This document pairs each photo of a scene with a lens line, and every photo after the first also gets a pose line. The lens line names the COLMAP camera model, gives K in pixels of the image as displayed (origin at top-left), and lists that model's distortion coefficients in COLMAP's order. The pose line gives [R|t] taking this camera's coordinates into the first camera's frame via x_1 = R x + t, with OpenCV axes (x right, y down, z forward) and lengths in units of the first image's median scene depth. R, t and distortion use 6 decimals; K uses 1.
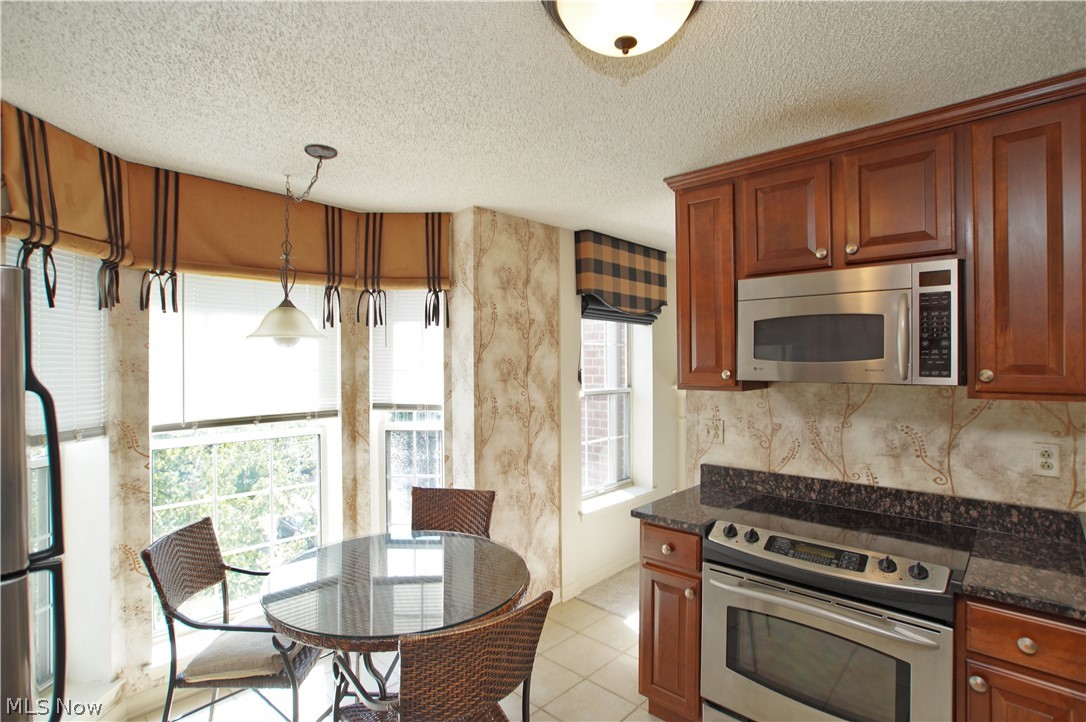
lens RADIAL K [[525.2, 0, 553.5], [0, 525.2, 365.0], [0, 0, 1]] dist [-0.061629, 0.026015]
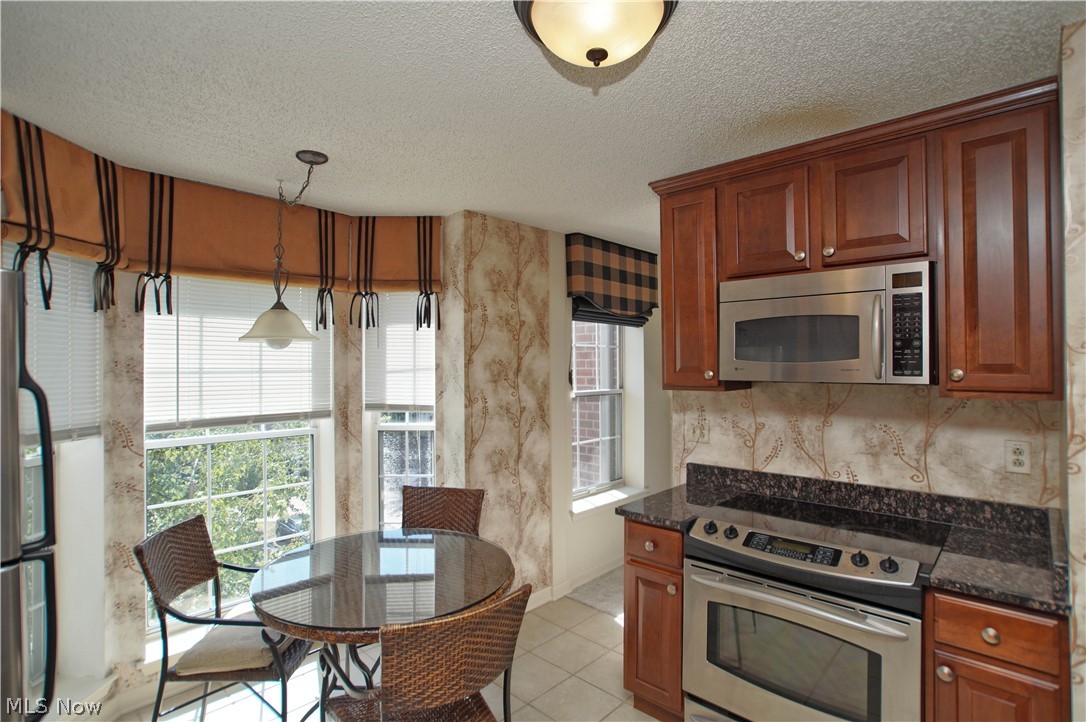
lens RADIAL K [[525.2, 0, 554.2], [0, 525.2, 364.4], [0, 0, 1]] dist [-0.061629, 0.026015]
pose [[0.999998, -0.000861, 0.002019, 0.026331], [0.000873, 0.999983, -0.005741, 0.003710], [-0.002014, 0.005743, 0.999981, -0.021504]]
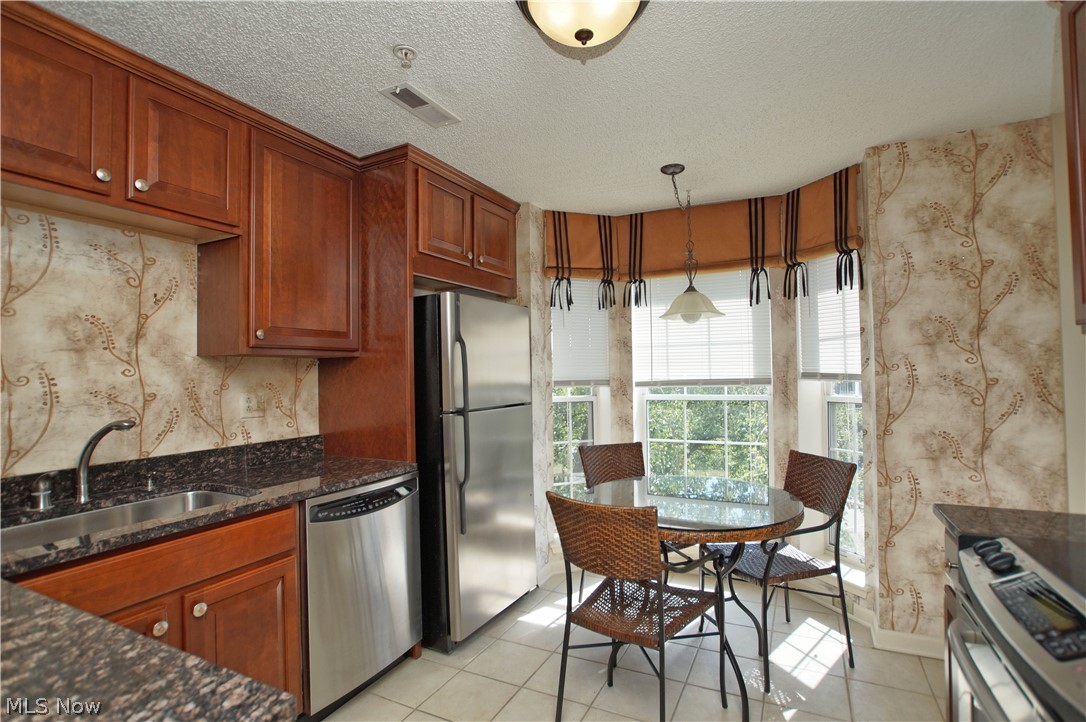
lens RADIAL K [[525.2, 0, 549.5], [0, 525.2, 362.9], [0, 0, 1]] dist [-0.061629, 0.026015]
pose [[0.300983, -0.022423, -0.953366, 0.656568], [0.012202, 0.999732, -0.019661, 0.092065], [0.953551, -0.005716, 0.301176, 0.285850]]
